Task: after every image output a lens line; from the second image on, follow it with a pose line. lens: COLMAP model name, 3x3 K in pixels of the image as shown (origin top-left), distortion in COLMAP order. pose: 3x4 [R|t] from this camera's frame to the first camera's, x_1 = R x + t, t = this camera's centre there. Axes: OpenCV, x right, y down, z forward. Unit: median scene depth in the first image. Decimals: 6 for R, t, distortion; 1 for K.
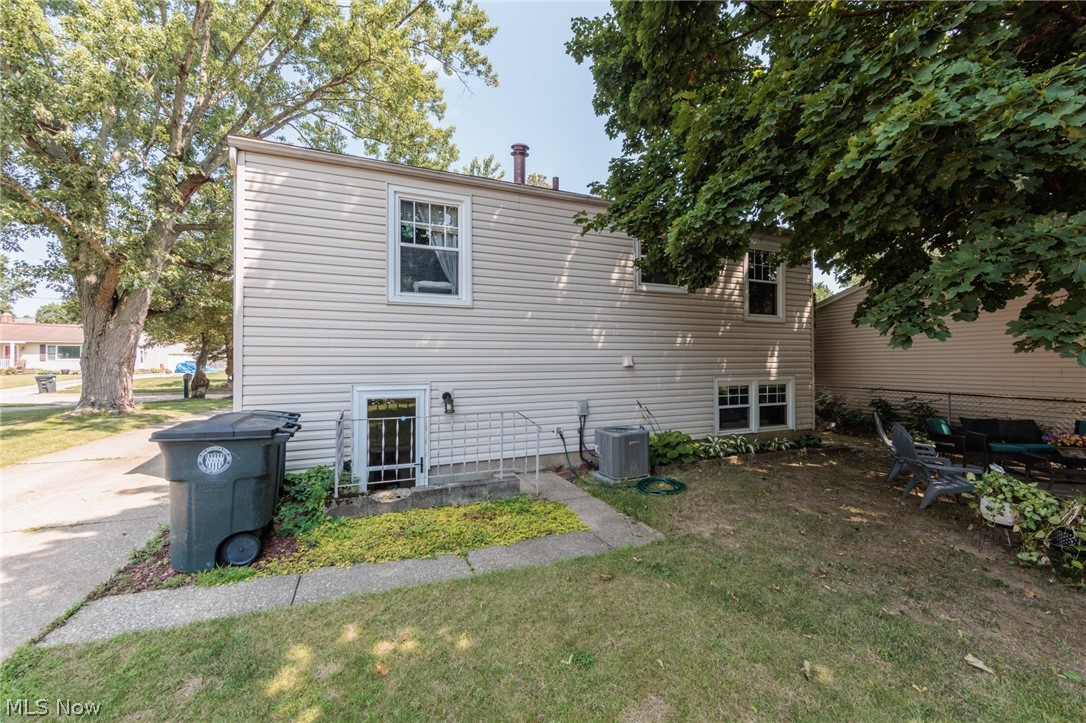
lens RADIAL K [[427.9, 0, 543.7], [0, 427.9, 358.0], [0, 0, 1]] dist [-0.003589, -0.000228]
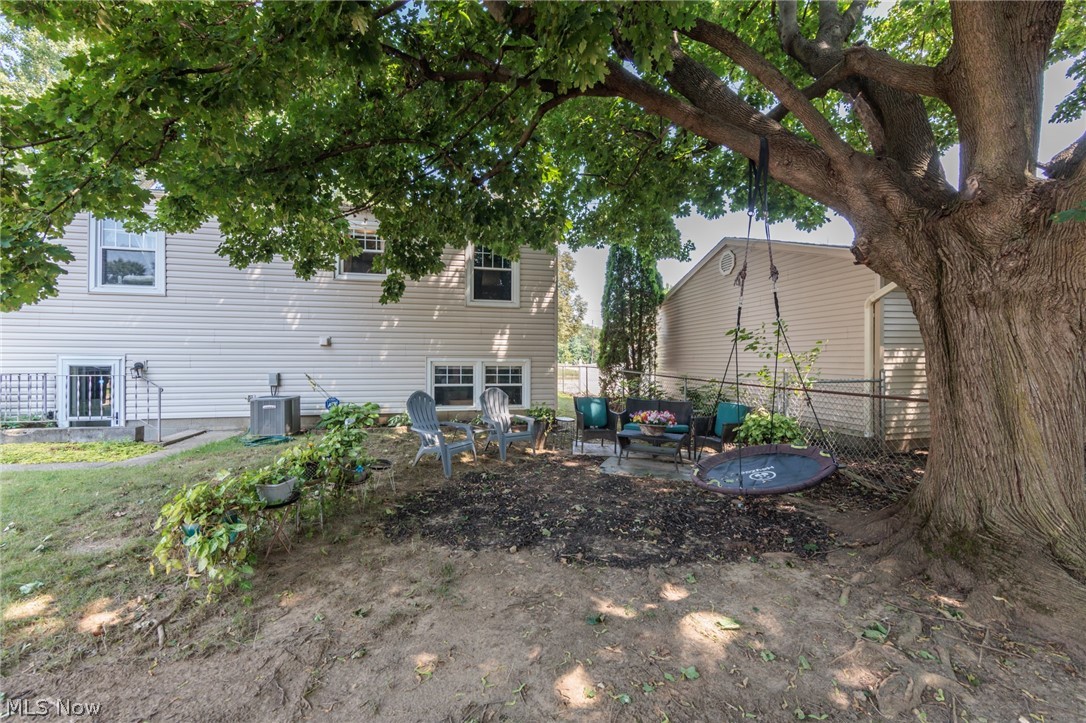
lens RADIAL K [[427.9, 0, 546.0], [0, 427.9, 360.8], [0, 0, 1]] dist [-0.003589, -0.000228]
pose [[0.983843, 0.012128, -0.178620, 0.869936], [-0.008894, 0.999782, 0.018895, 0.029196], [0.178810, -0.017001, 0.983737, -0.023247]]
